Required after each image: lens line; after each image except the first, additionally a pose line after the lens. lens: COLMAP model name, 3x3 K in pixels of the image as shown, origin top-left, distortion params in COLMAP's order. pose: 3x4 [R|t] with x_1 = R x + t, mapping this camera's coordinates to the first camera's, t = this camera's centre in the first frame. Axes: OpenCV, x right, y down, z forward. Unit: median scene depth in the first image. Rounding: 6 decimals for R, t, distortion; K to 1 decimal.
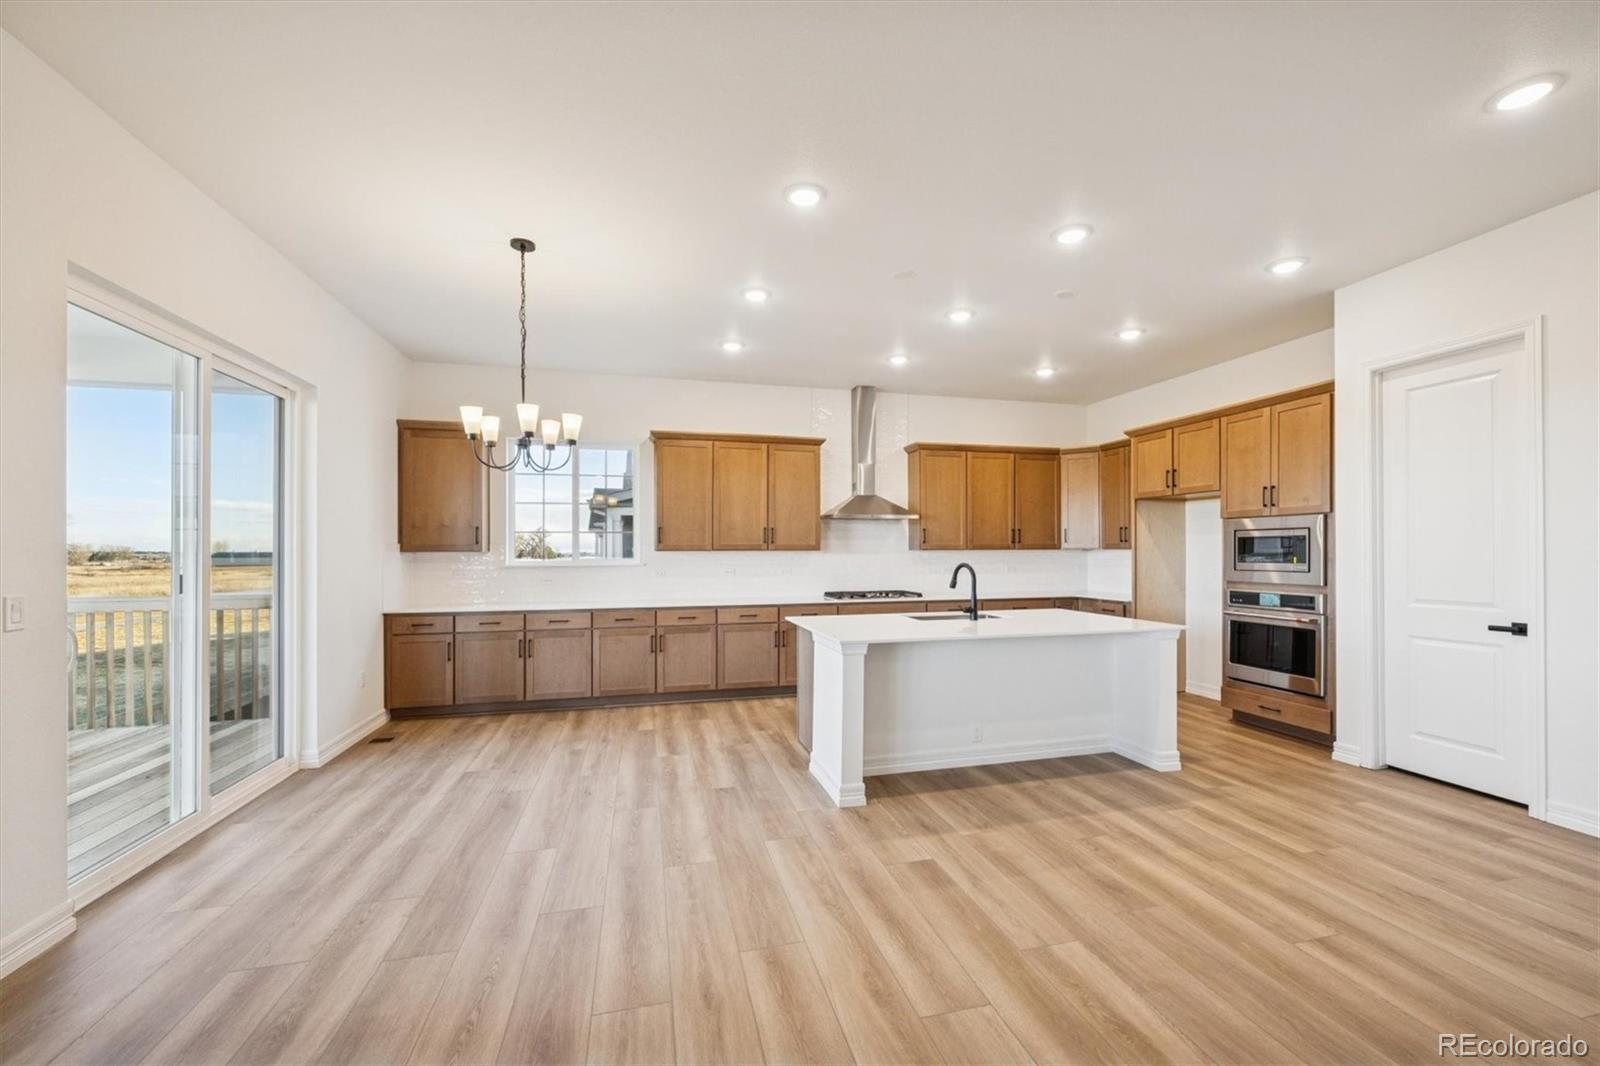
lens RADIAL K [[637.4, 0, 803.5], [0, 637.4, 551.9], [0, 0, 1]] dist [-0.001031, 0.000084]
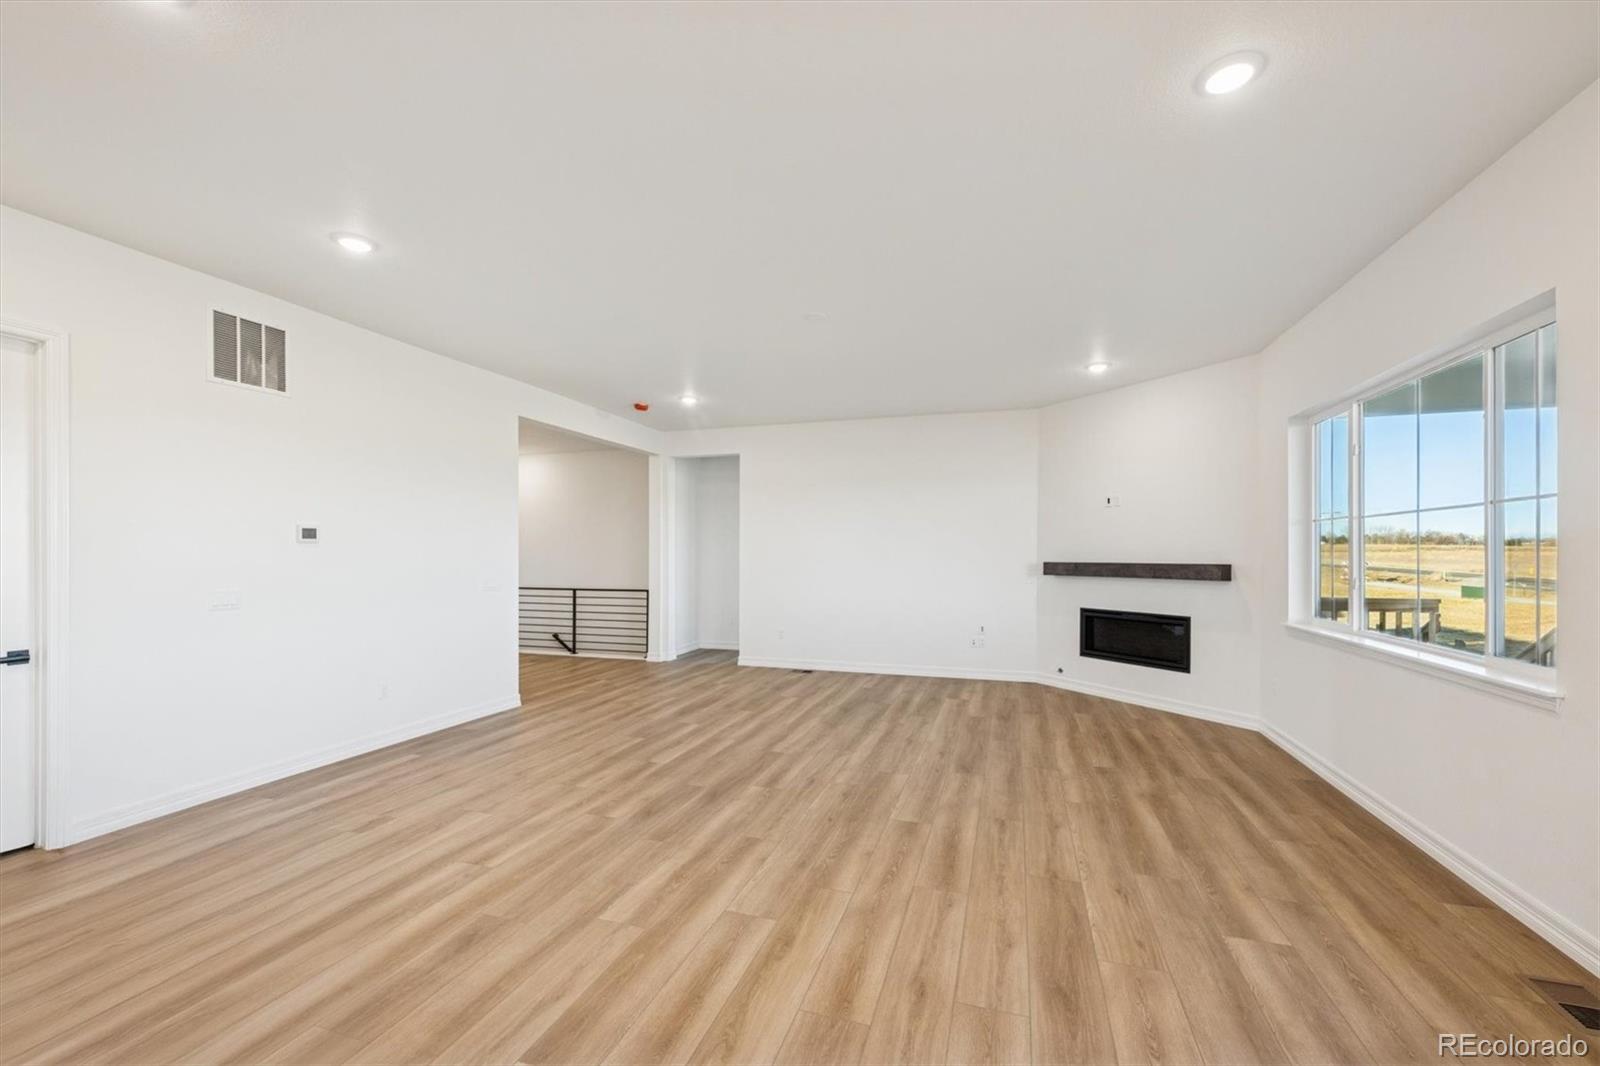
lens RADIAL K [[637.4, 0, 803.5], [0, 637.4, 551.9], [0, 0, 1]] dist [-0.001031, 0.000084]
pose [[-0.844982, 0.005211, 0.534770, -0.213436], [0.002714, 0.999981, -0.005455, -0.015287], [-0.534788, -0.003158, -0.844980, 0.765840]]
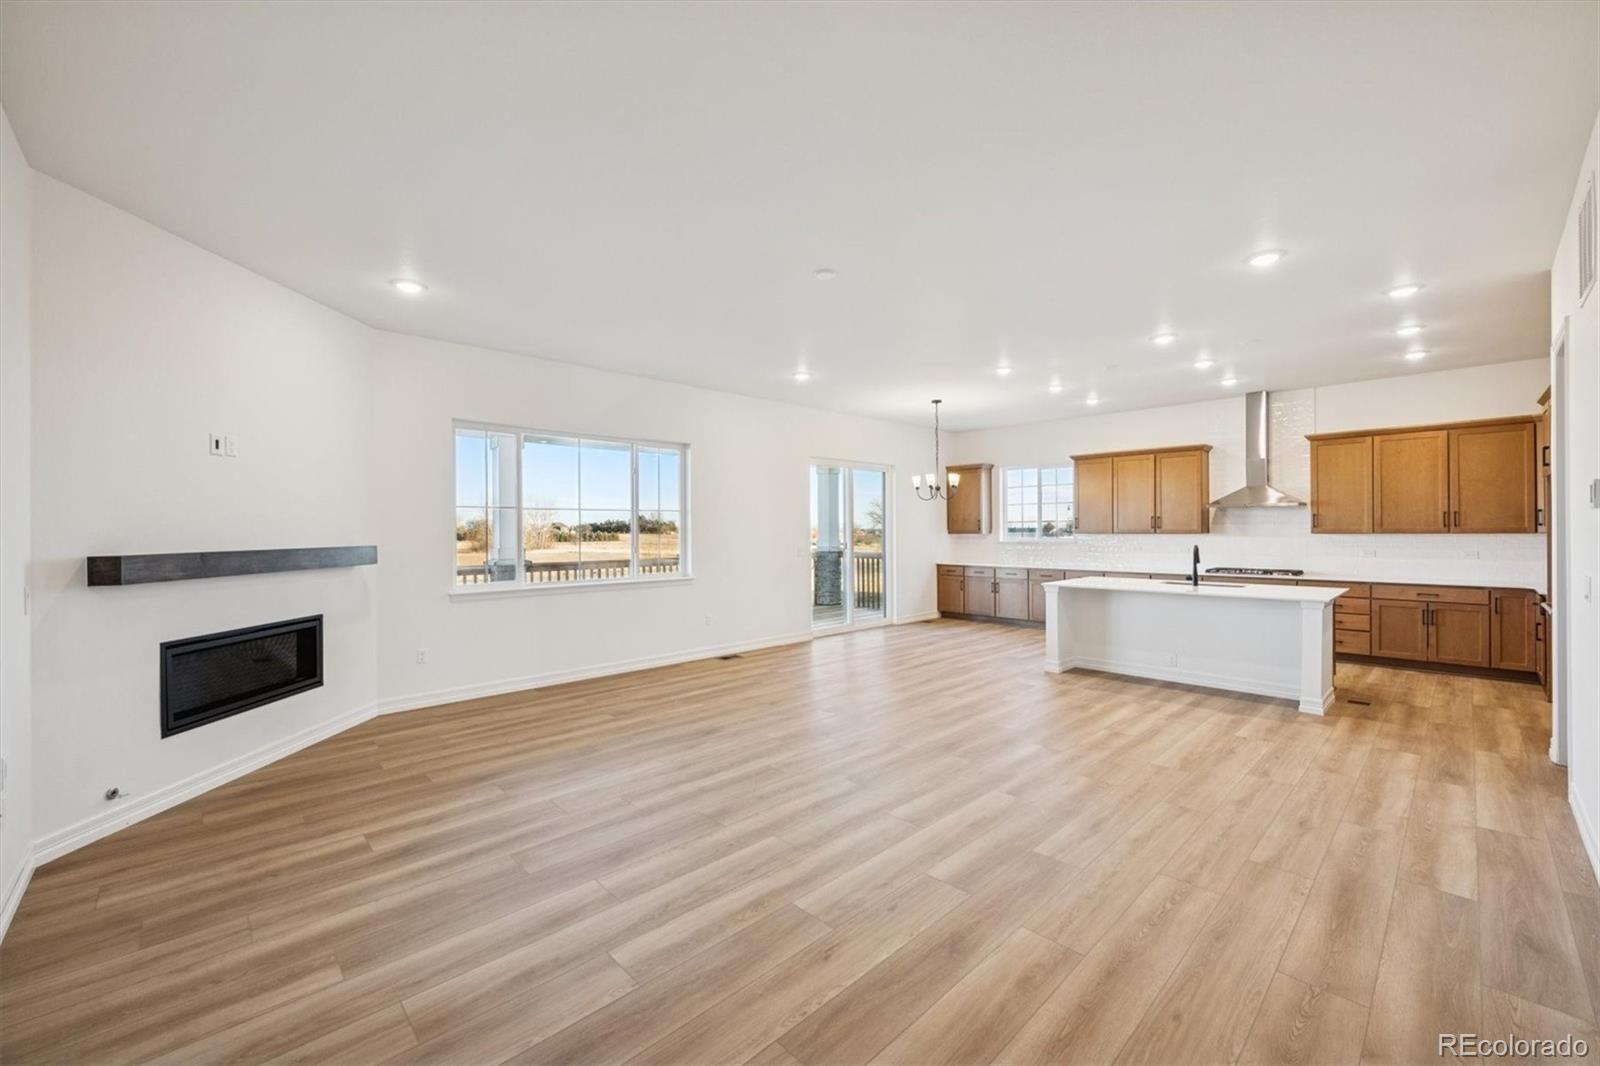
lens RADIAL K [[637.4, 0, 803.5], [0, 637.4, 551.9], [0, 0, 1]] dist [-0.001031, 0.000084]
pose [[0.495113, 0.030653, -0.868288, 0.896253], [0.005472, 0.999248, 0.038396, -0.023083], [0.868812, -0.023762, 0.494572, -0.378927]]
